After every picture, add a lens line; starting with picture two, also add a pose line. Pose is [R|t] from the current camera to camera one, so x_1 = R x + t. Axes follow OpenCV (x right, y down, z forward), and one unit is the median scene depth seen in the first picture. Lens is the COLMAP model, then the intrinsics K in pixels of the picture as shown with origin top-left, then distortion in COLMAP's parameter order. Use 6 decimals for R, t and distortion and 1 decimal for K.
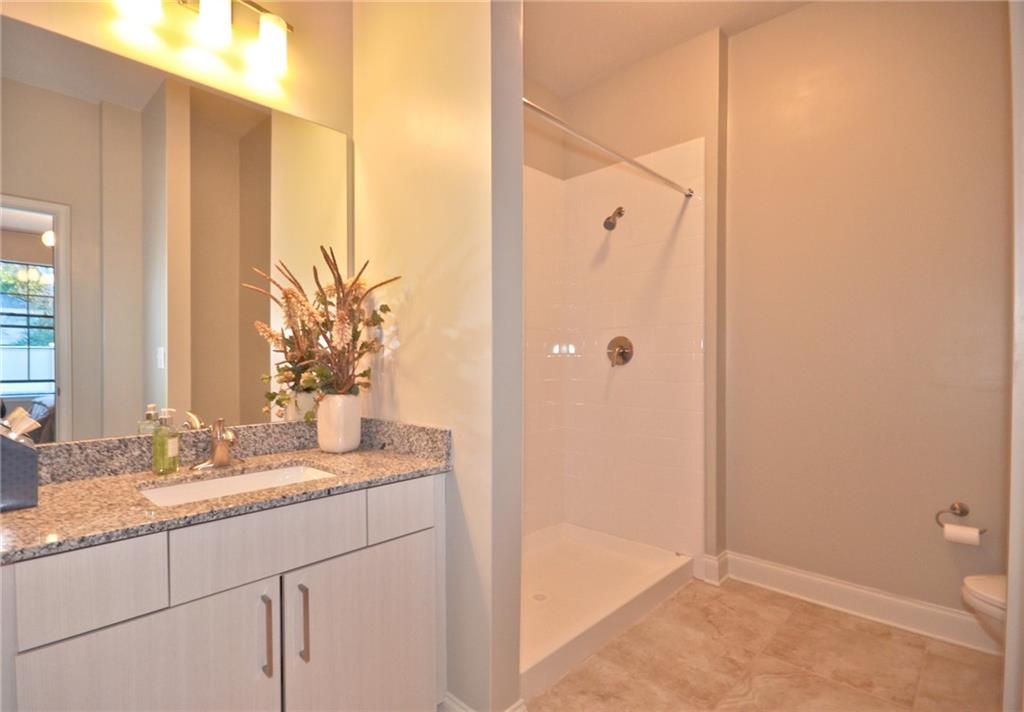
lens RADIAL K [[512.0, 0, 491.8], [0, 512.0, 363.2], [0, 0, 1]] dist [0.015381, -0.000246]
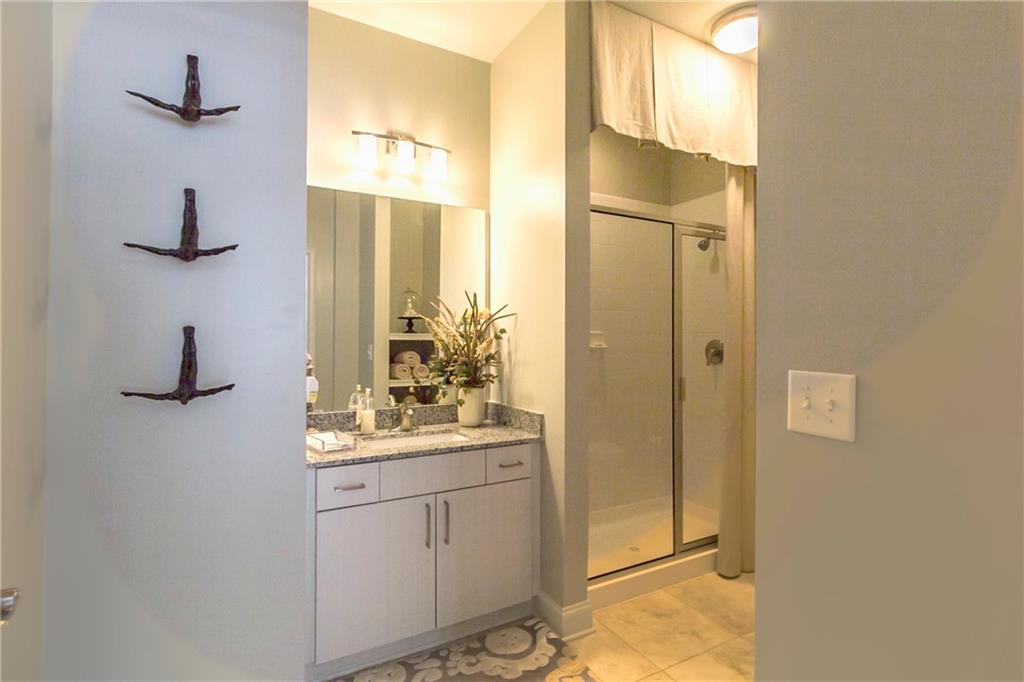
lens RADIAL K [[503.3, 0, 511.4], [0, 503.3, 336.0], [0, 0, 1]] dist [0.002743, 0.000246]
pose [[0.958436, -0.003233, -0.285290, 0.247899], [-0.002165, 0.999825, -0.018603, -0.069303], [0.285300, 0.018447, 0.958261, -0.433102]]
